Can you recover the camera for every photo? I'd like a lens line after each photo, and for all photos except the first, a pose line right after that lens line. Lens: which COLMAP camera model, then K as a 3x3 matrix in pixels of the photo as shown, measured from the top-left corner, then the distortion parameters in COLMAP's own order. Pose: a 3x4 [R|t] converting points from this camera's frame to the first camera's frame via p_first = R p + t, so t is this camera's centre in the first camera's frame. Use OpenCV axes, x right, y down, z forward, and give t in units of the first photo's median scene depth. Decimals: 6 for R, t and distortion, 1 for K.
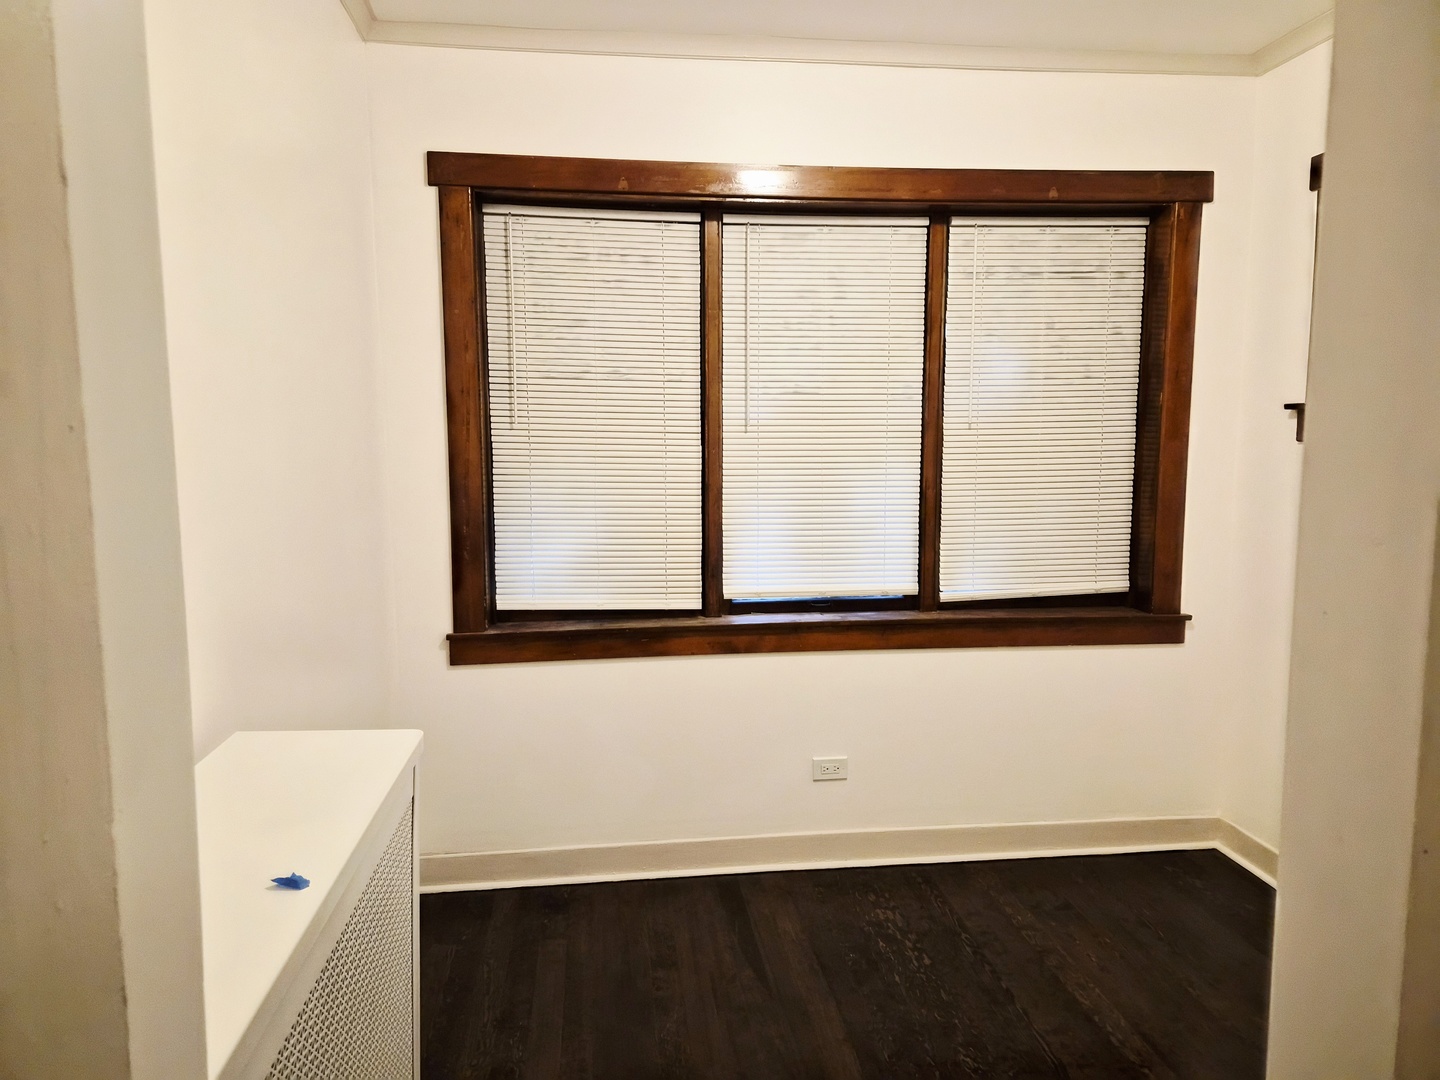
lens RADIAL K [[984.6, 0, 714.2], [0, 984.6, 525.5], [0, 0, 1]] dist [0.099240, -0.069541]
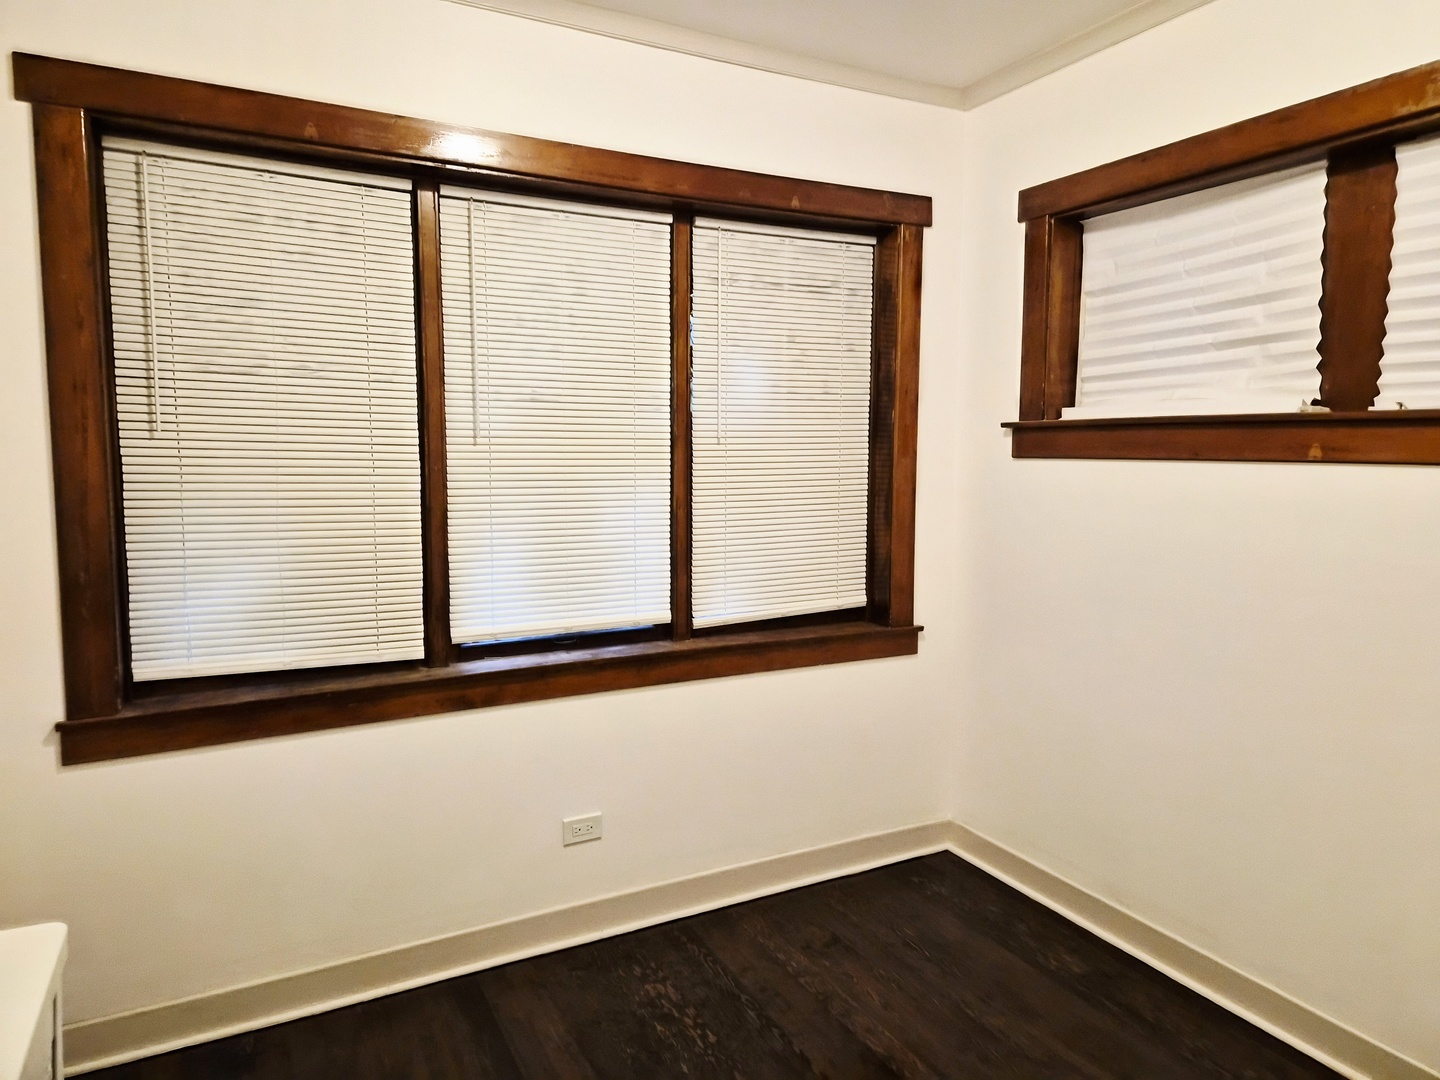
lens RADIAL K [[974.0, 0, 739.6], [0, 974.0, 523.8], [0, 0, 1]] dist [0.096934, -0.085609]
pose [[0.931987, -0.024271, 0.361679, -0.064122], [0.029313, 0.999535, -0.008458, -0.013548], [-0.361305, 0.018484, 0.932264, 0.137159]]
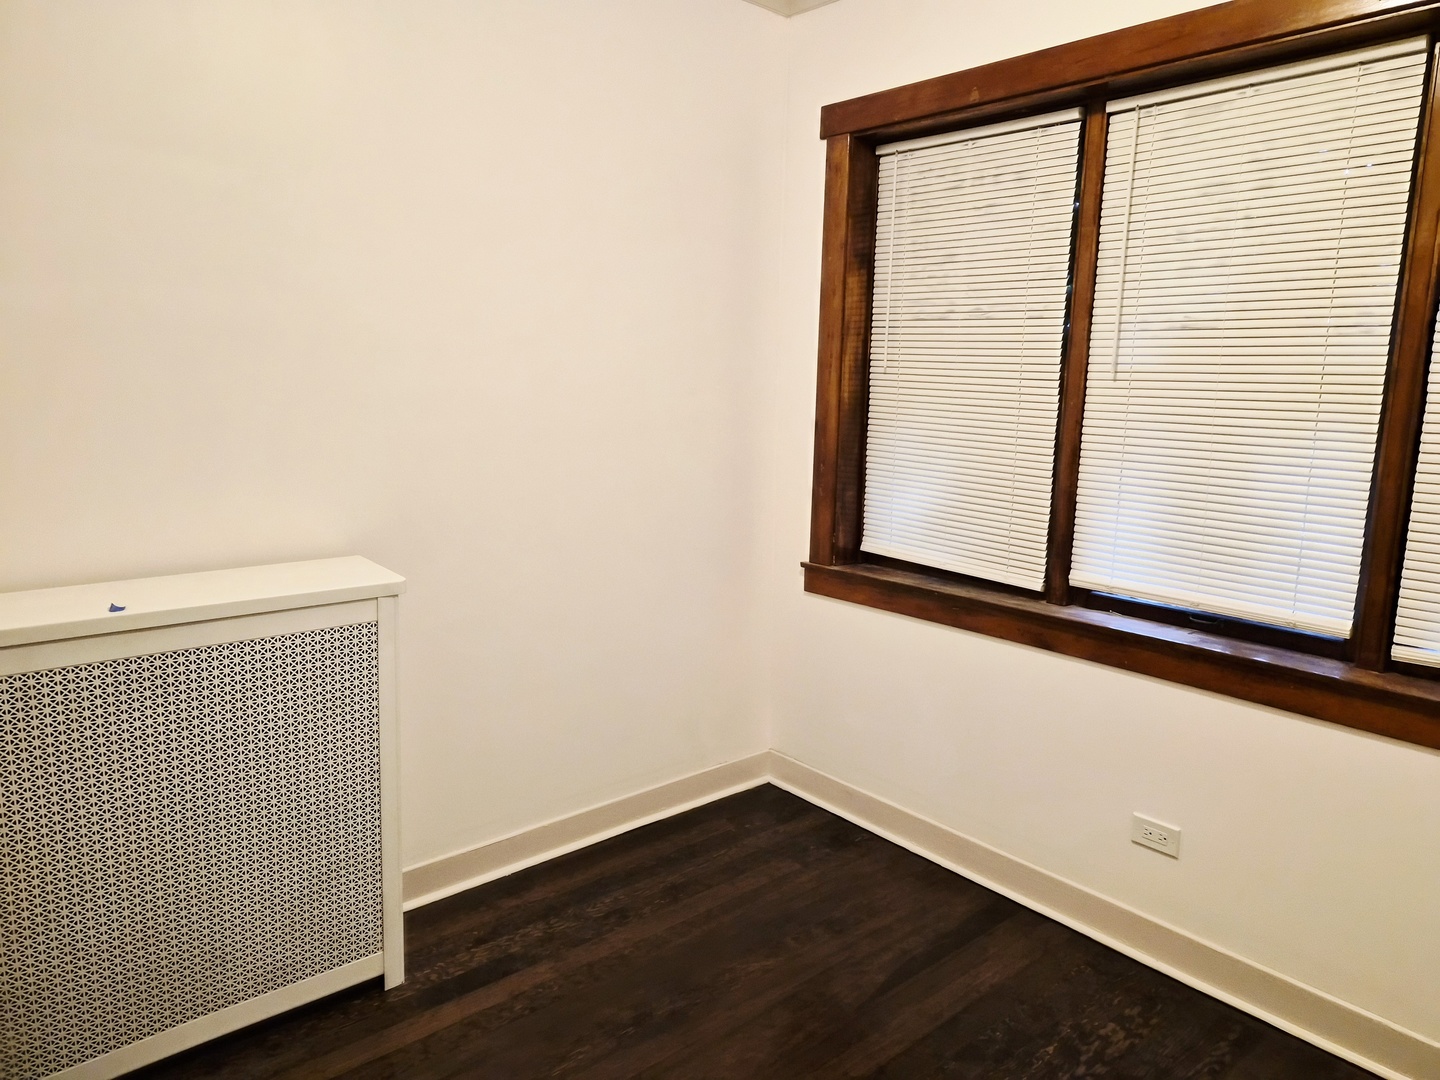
lens RADIAL K [[984.6, 0, 714.2], [0, 984.6, 525.5], [0, 0, 1]] dist [0.099240, -0.069541]
pose [[0.553856, 0.142843, -0.820268, 0.537621], [-0.108705, 0.989147, 0.098852, -0.025224], [0.825486, 0.034418, 0.563373, 0.299241]]
